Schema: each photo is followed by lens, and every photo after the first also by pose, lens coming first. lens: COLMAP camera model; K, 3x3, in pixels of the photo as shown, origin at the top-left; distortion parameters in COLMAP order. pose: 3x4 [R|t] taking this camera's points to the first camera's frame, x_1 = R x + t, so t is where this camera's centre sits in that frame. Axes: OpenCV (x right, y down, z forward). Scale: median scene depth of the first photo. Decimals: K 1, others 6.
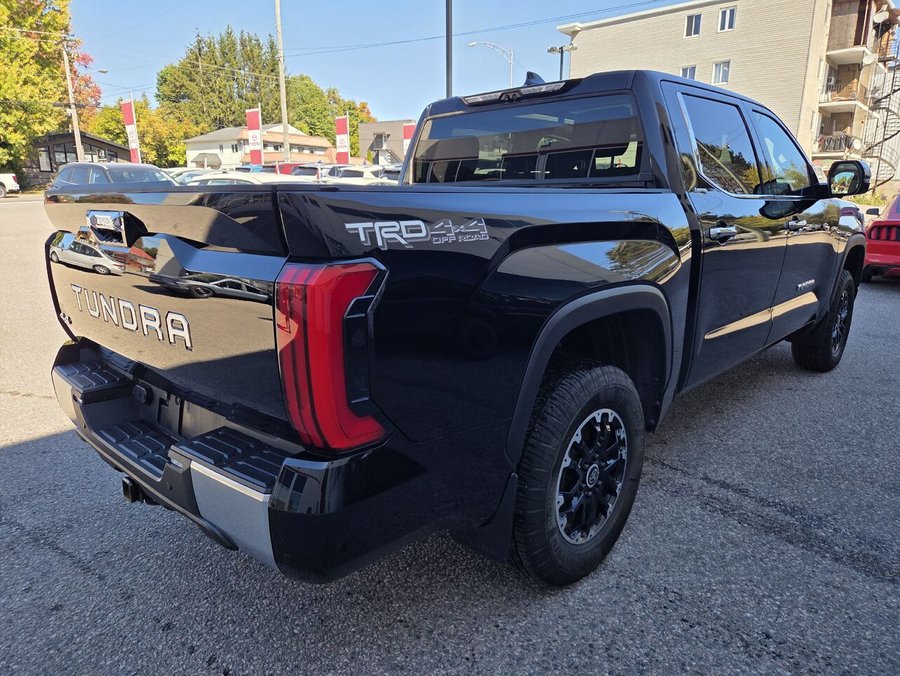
lens RADIAL K [[615.6, 0, 461.0], [0, 615.6, 340.1], [0, 0, 1]] dist [0.077130, -0.061625]
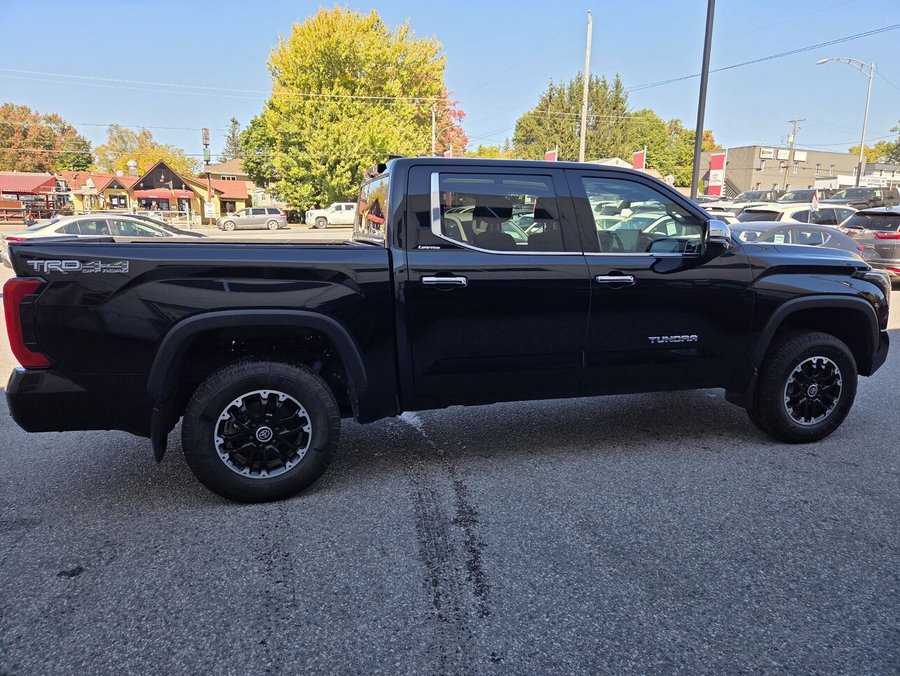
lens RADIAL K [[615.6, 0, 461.0], [0, 615.6, 340.1], [0, 0, 1]] dist [0.077130, -0.061625]
pose [[0.850193, 0.111629, -0.514500, 0.108701], [-0.133987, 0.990962, -0.006404, -0.004854], [0.509135, 0.074381, 0.857467, -0.004808]]
